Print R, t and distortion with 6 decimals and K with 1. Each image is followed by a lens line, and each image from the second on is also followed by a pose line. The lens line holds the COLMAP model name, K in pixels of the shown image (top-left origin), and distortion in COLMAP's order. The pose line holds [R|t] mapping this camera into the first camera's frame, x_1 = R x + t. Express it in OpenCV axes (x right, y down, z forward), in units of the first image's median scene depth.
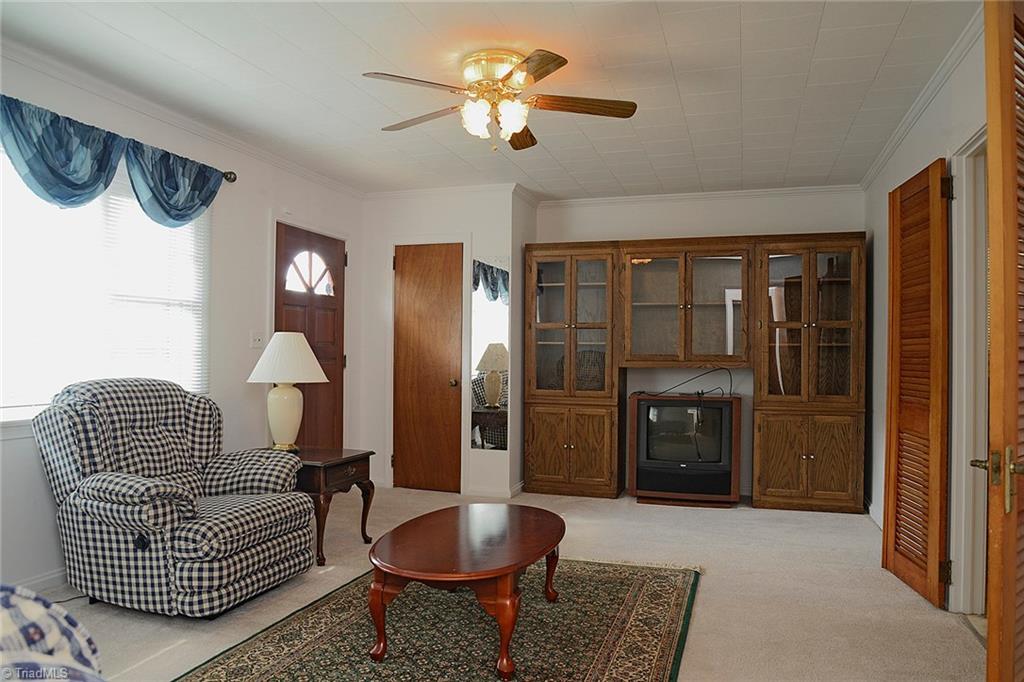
lens RADIAL K [[720.7, 0, 523.7], [0, 720.7, 343.3], [0, 0, 1]] dist [-0.040010, 0.010799]
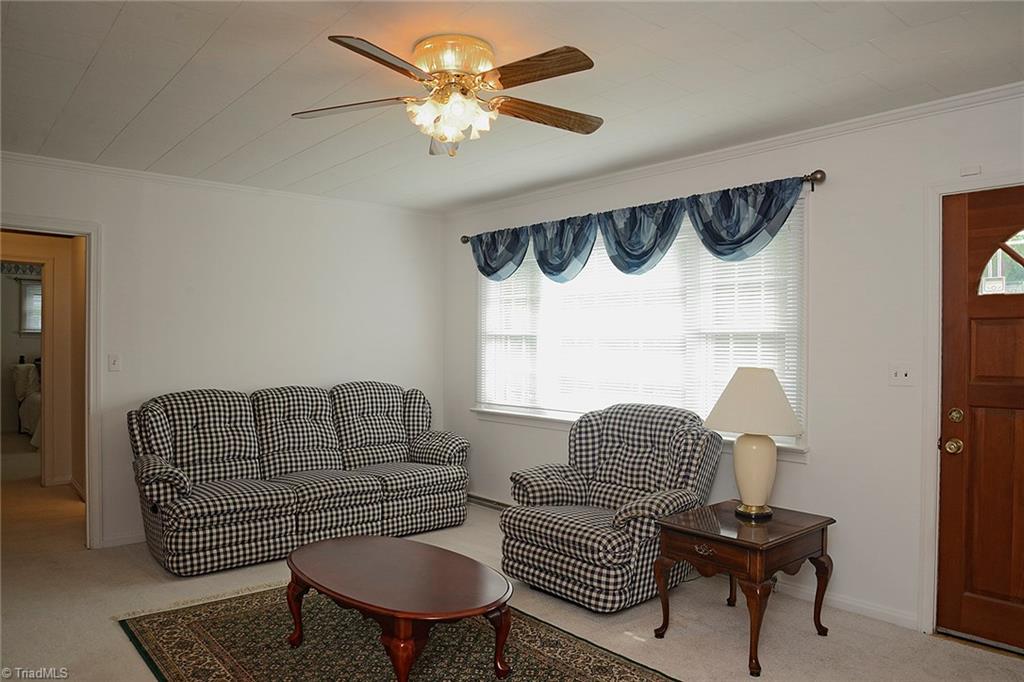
lens RADIAL K [[720.7, 0, 523.7], [0, 720.7, 343.3], [0, 0, 1]] dist [-0.040010, 0.010799]
pose [[-0.523463, -0.004230, -0.852038, 0.593469], [-0.000212, 0.999988, -0.004834, -0.045438], [0.852048, -0.002350, -0.523458, 1.431627]]
